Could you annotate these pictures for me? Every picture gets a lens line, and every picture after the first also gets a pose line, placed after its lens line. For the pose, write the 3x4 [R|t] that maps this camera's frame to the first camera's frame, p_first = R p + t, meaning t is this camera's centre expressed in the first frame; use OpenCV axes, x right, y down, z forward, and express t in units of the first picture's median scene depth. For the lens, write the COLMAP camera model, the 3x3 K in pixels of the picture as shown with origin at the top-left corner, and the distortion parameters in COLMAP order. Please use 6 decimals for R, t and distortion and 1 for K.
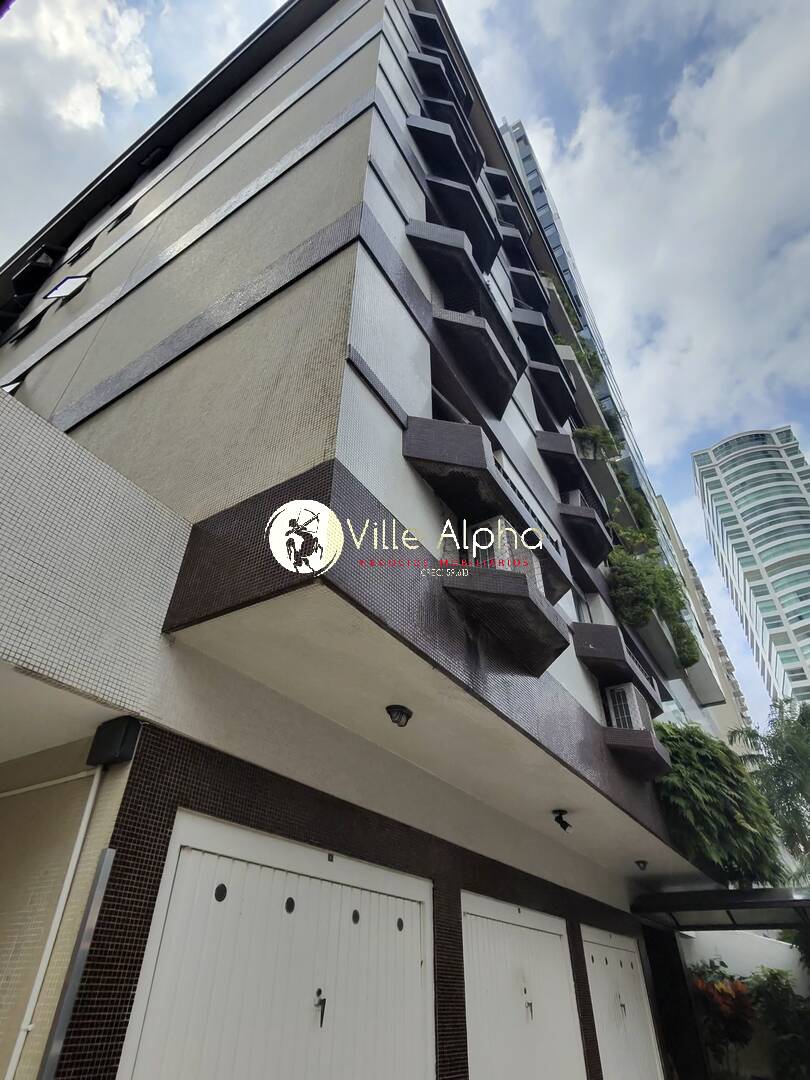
lens RADIAL K [[600.8, 0, 407.5], [0, 600.8, 540.9], [0, 0, 1]] dist [0.002346, 0.001161]
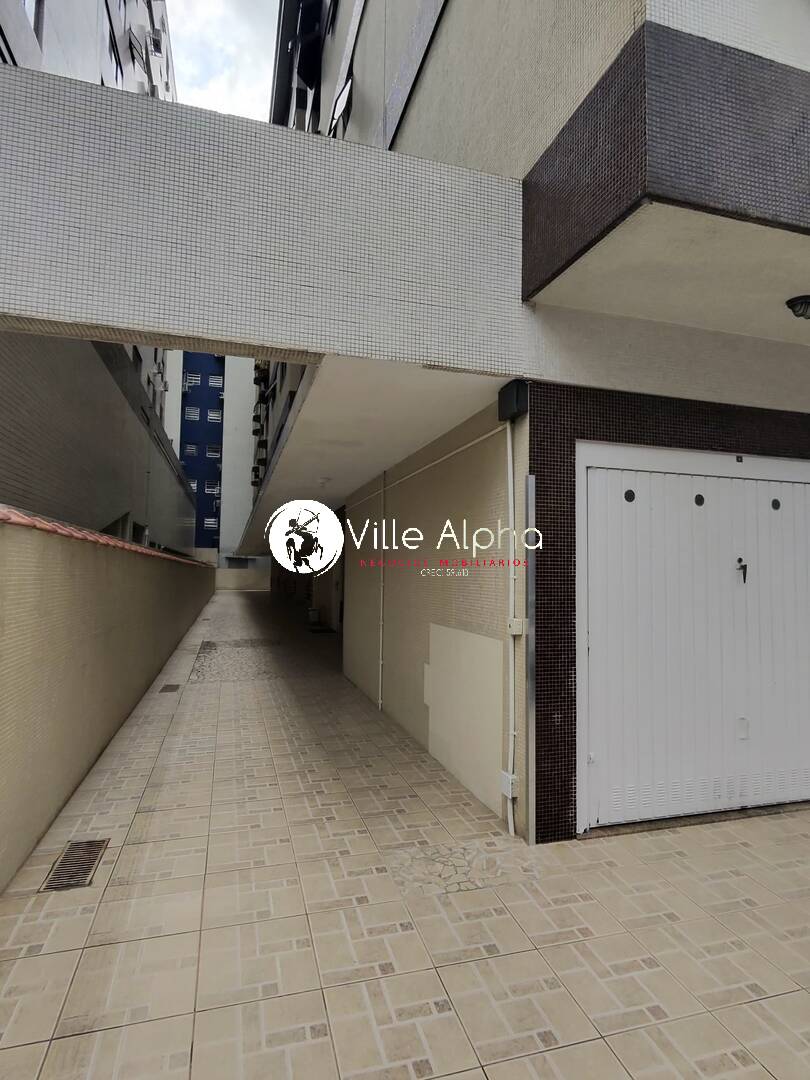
lens RADIAL K [[600.8, 0, 406.8], [0, 600.8, 544.1], [0, 0, 1]] dist [0.002346, 0.001161]
pose [[0.756058, -0.038912, -0.653347, 0.154925], [0.398088, 0.819698, 0.411852, -0.026476], [0.519521, -0.571473, 0.635229, -0.084005]]
